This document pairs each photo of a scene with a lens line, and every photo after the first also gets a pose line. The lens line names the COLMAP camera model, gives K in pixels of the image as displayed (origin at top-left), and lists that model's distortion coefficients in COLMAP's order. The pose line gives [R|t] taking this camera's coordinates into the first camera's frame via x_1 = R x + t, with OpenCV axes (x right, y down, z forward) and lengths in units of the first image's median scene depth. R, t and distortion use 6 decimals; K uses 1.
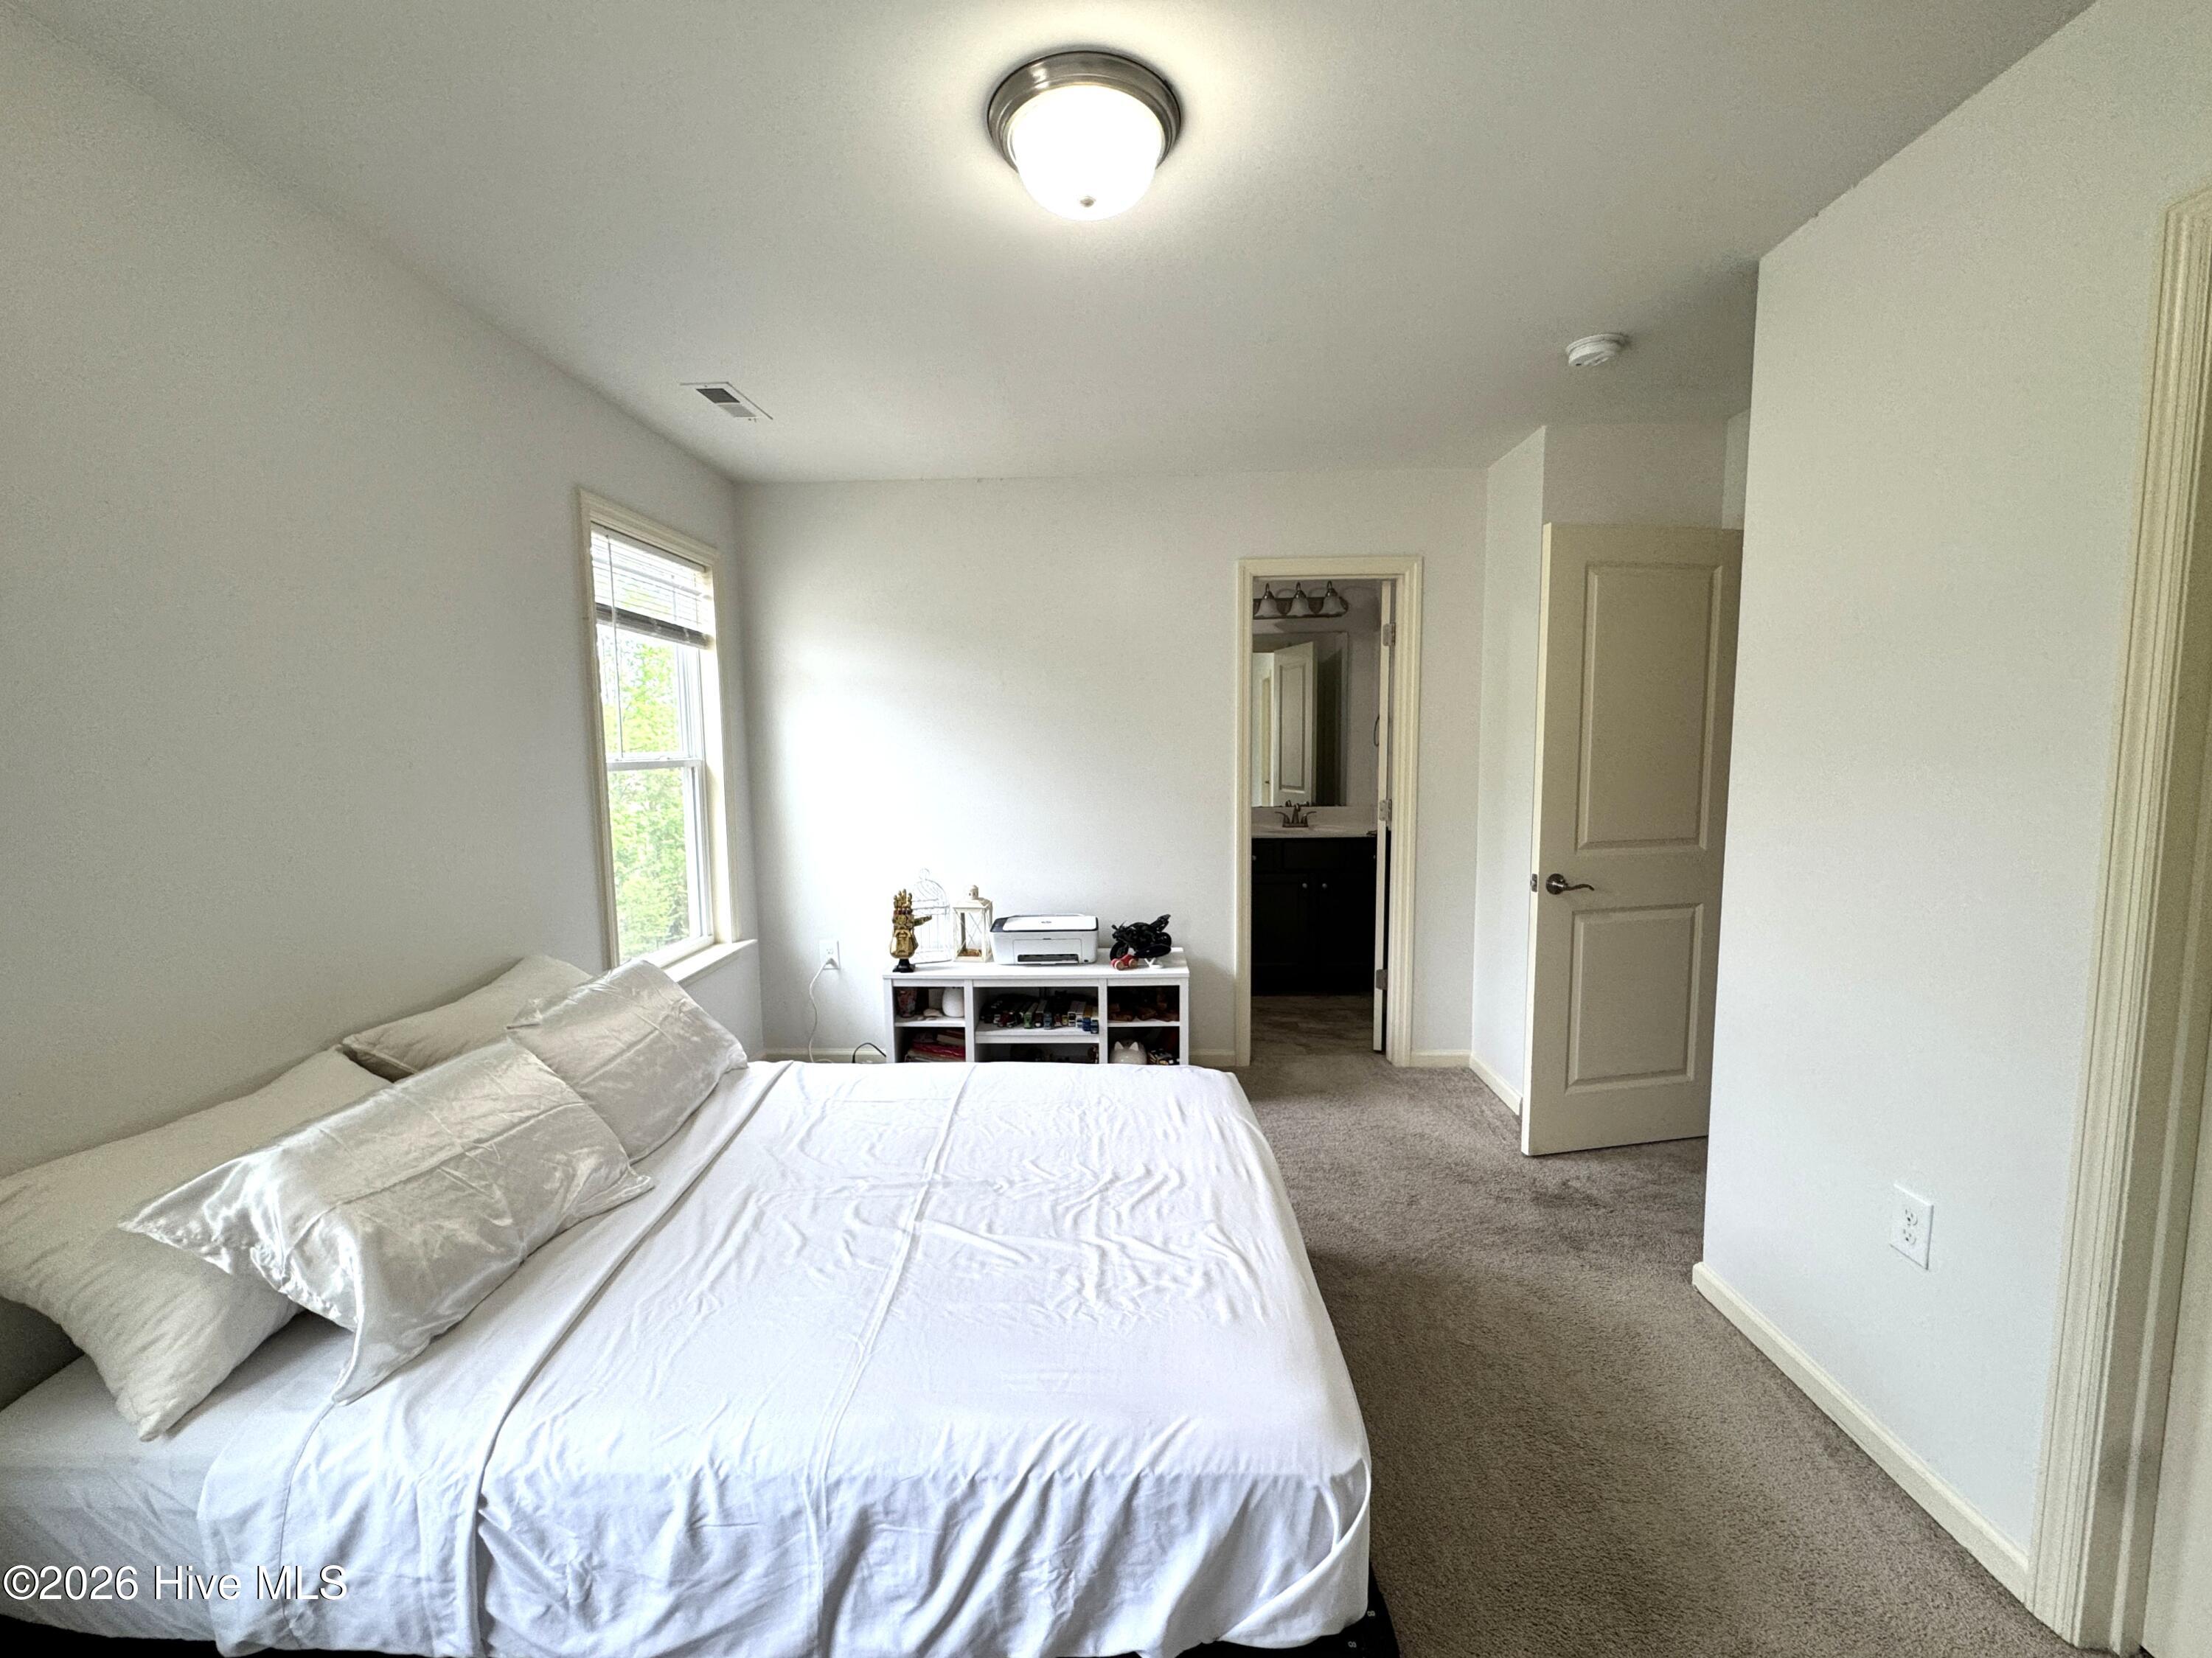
lens RADIAL K [[884.1, 0, 1104.7], [0, 884.1, 824.6], [0, 0, 1]] dist [0.002061, -0.000025]
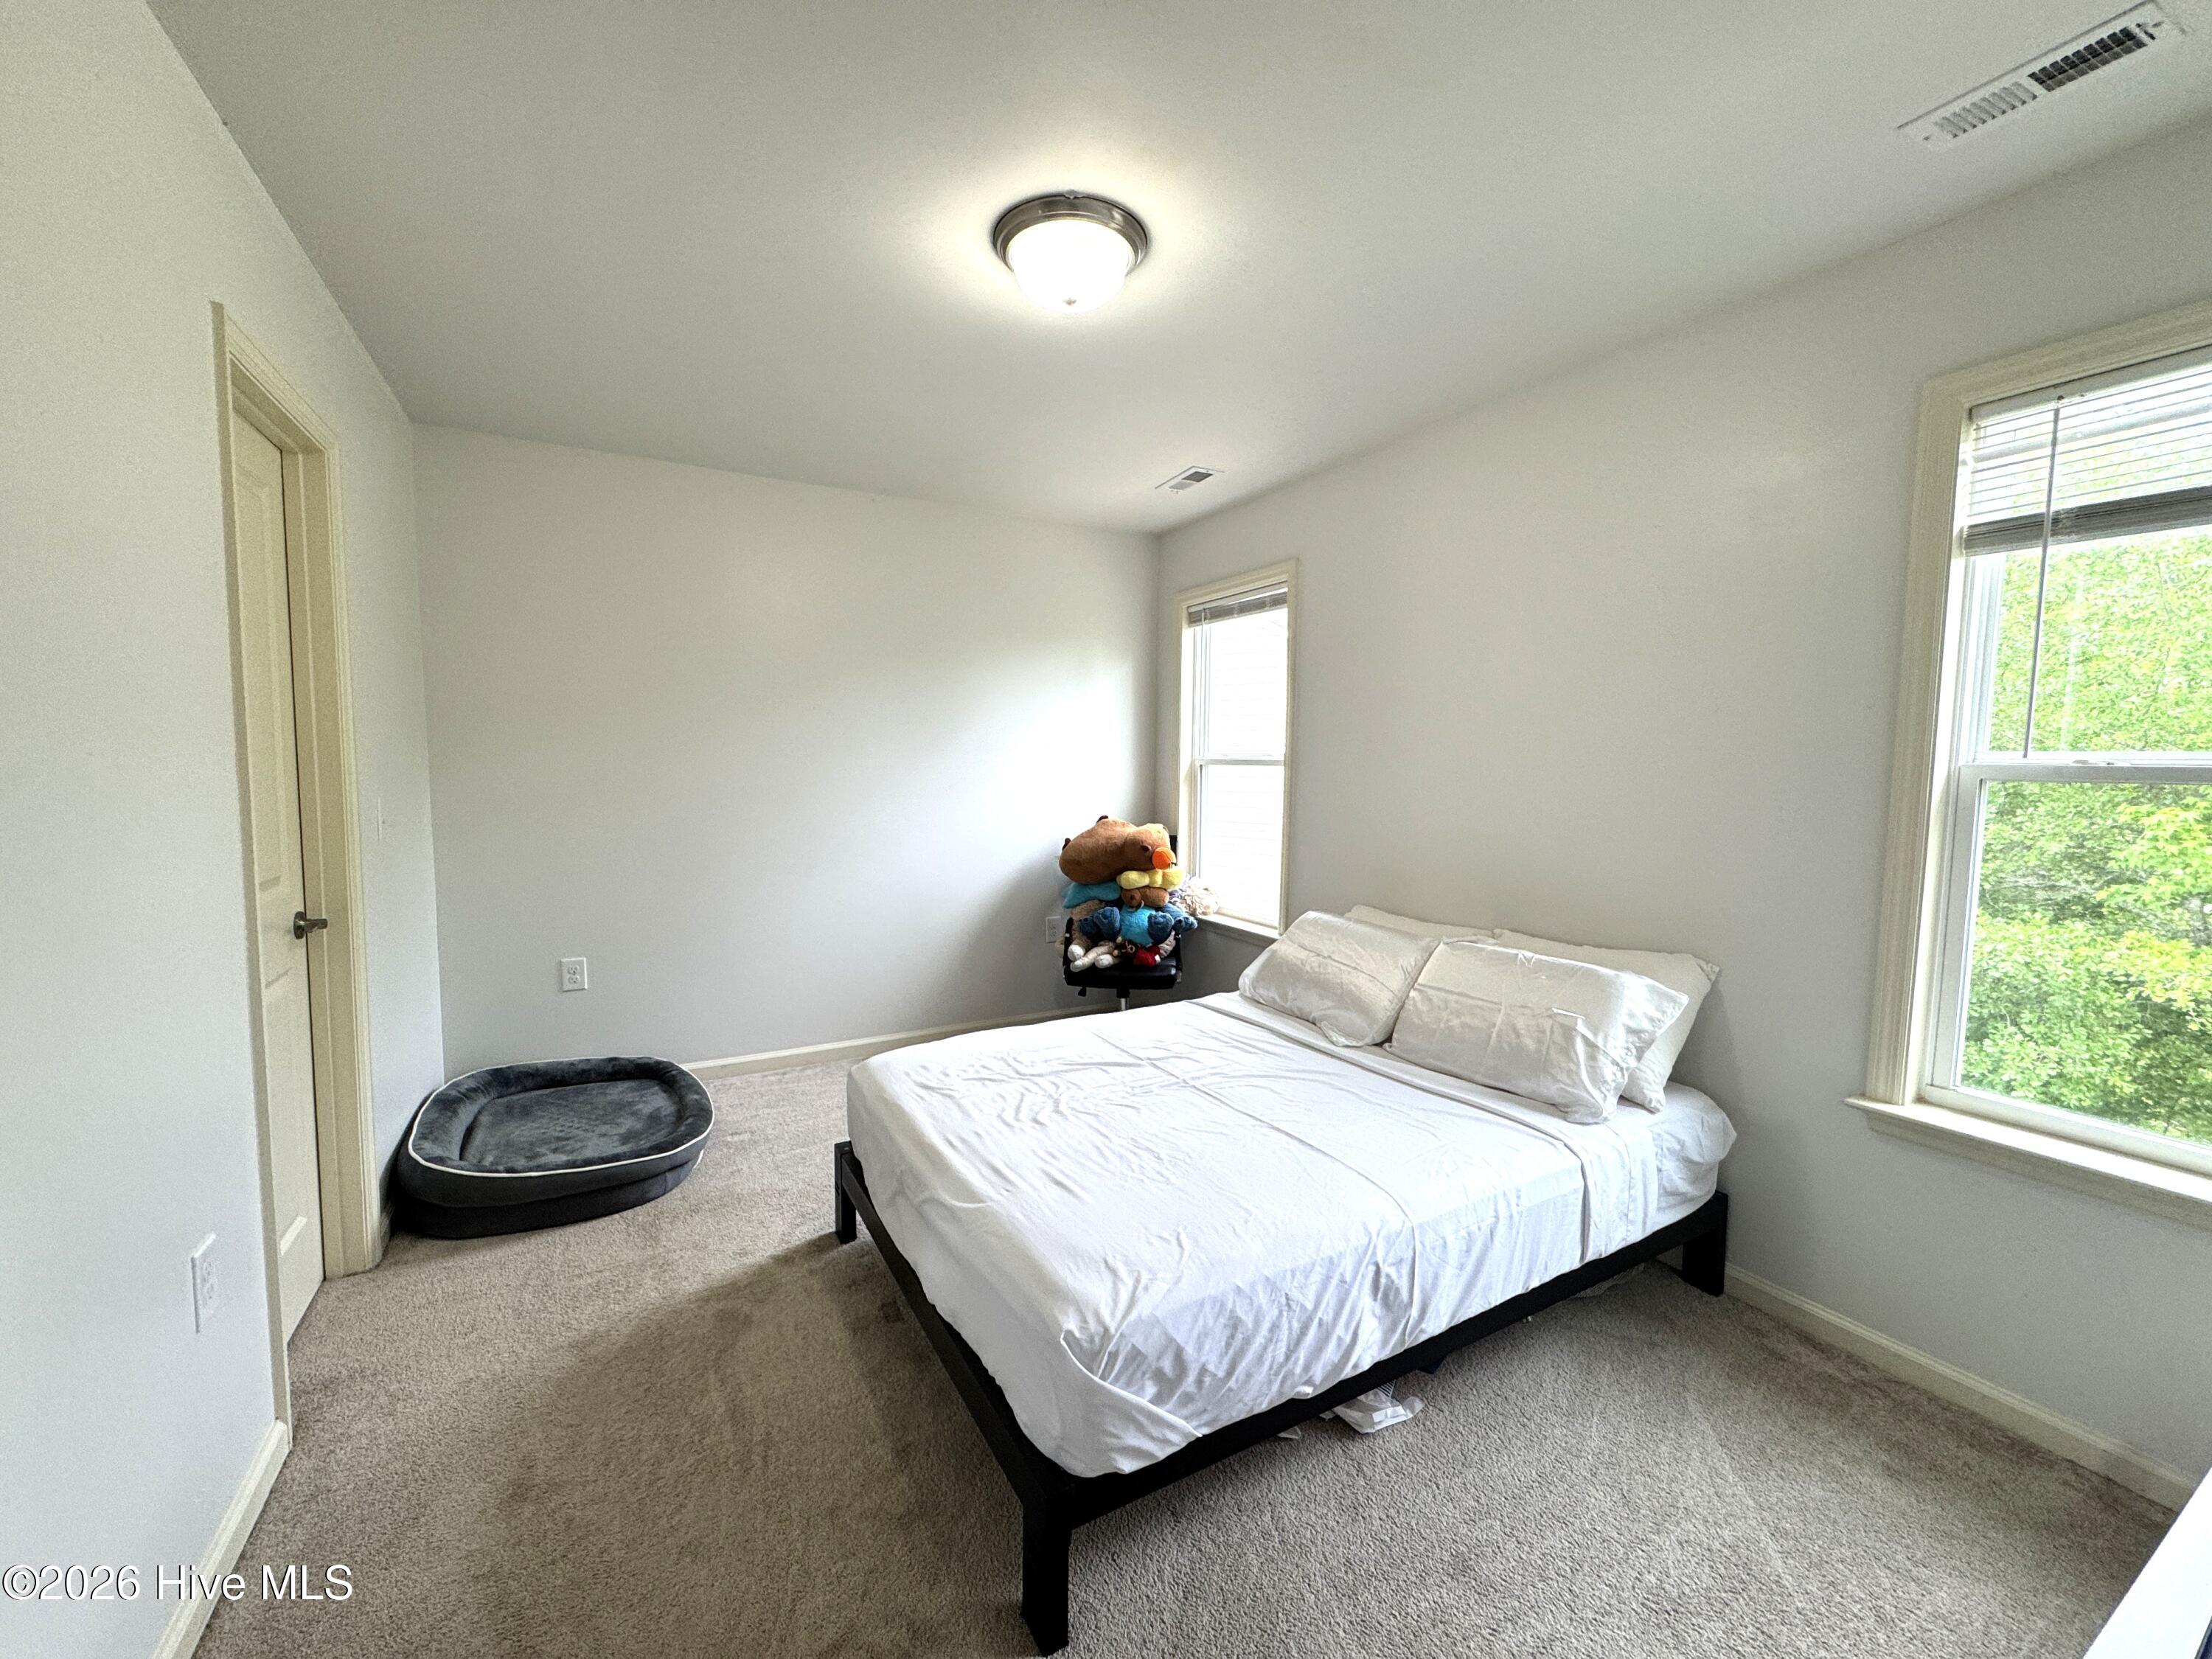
lens RADIAL K [[884.2, 0, 1104.1], [0, 884.2, 831.6], [0, 0, 1]] dist [0.002061, -0.000025]
pose [[-0.864166, 0.042066, -0.501446, 0.454426], [-0.047477, 0.985239, 0.164471, -0.133945], [0.500963, 0.165937, -0.849412, 1.691459]]
